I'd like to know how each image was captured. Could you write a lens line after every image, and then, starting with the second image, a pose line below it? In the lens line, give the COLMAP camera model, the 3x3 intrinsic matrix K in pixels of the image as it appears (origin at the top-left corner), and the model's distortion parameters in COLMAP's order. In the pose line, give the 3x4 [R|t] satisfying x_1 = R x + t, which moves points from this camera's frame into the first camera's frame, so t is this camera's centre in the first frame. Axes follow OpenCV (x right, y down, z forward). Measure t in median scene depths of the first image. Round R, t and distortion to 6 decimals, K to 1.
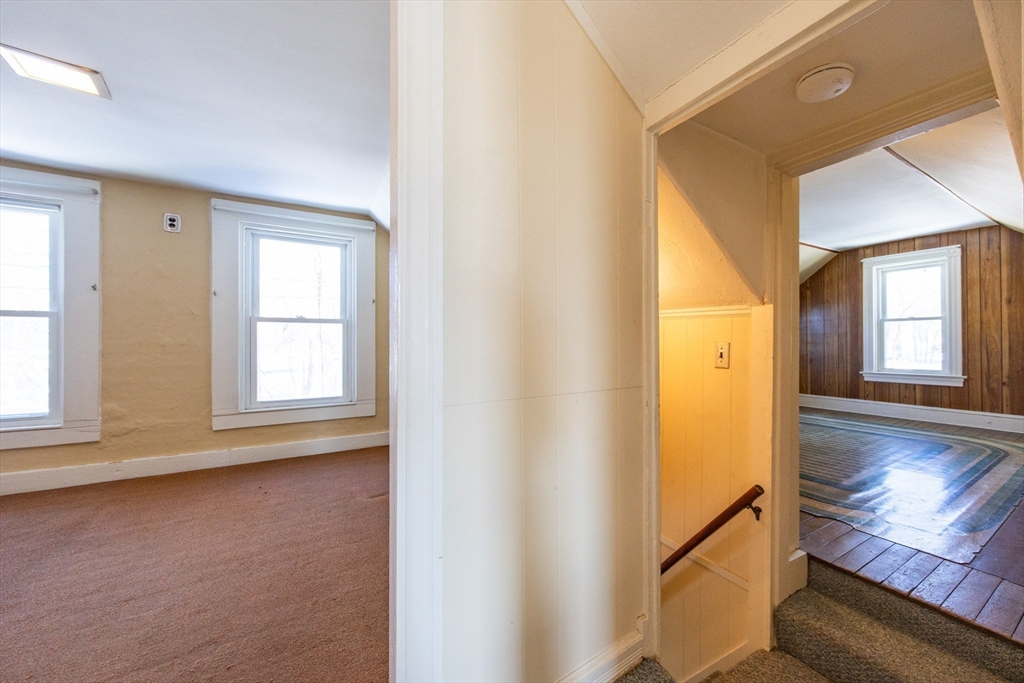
lens RADIAL K [[404.2, 0, 567.3], [0, 404.2, 341.7], [0, 0, 1]] dist [-0.003479, 0.000655]
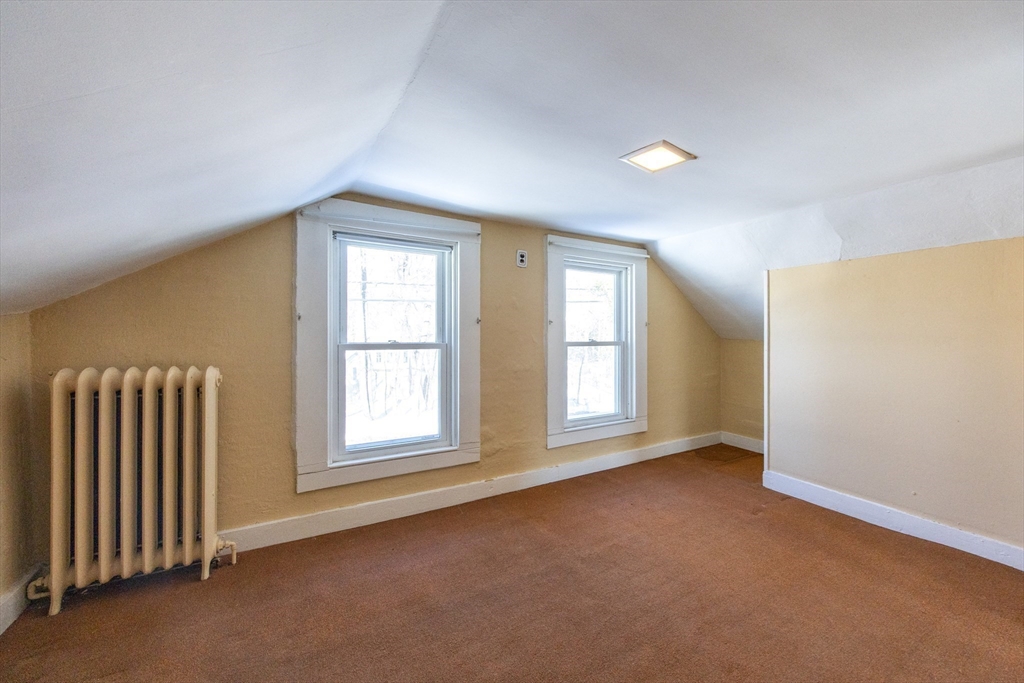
lens RADIAL K [[404.2, 0, 557.1], [0, 404.2, 335.7], [0, 0, 1]] dist [-0.003479, 0.000655]
pose [[0.999996, 0.002220, -0.001839, -0.902873], [-0.002211, 0.999986, 0.004853, -0.095111], [0.001850, -0.004849, 0.999987, -0.091531]]
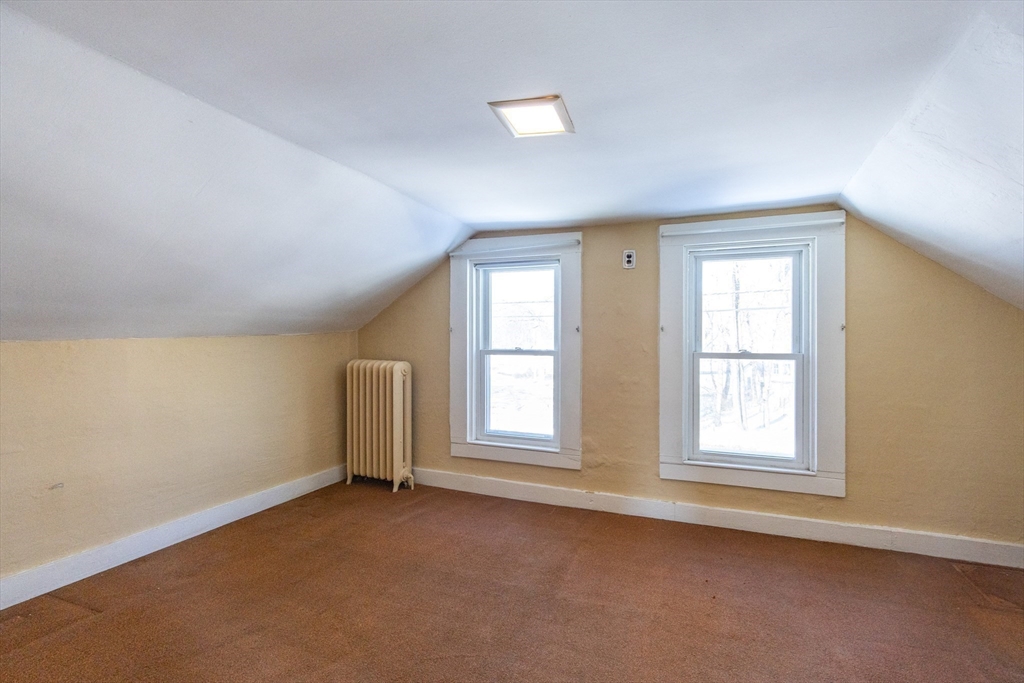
lens RADIAL K [[408.9, 0, 588.6], [0, 408.9, 342.0], [0, 0, 1]] dist [-0.006502, -0.000065]
pose [[0.630807, 0.002201, -0.775936, -0.275324], [-0.003789, 0.999993, -0.000244, -0.094526], [0.775930, 0.003094, 0.630811, 0.301953]]
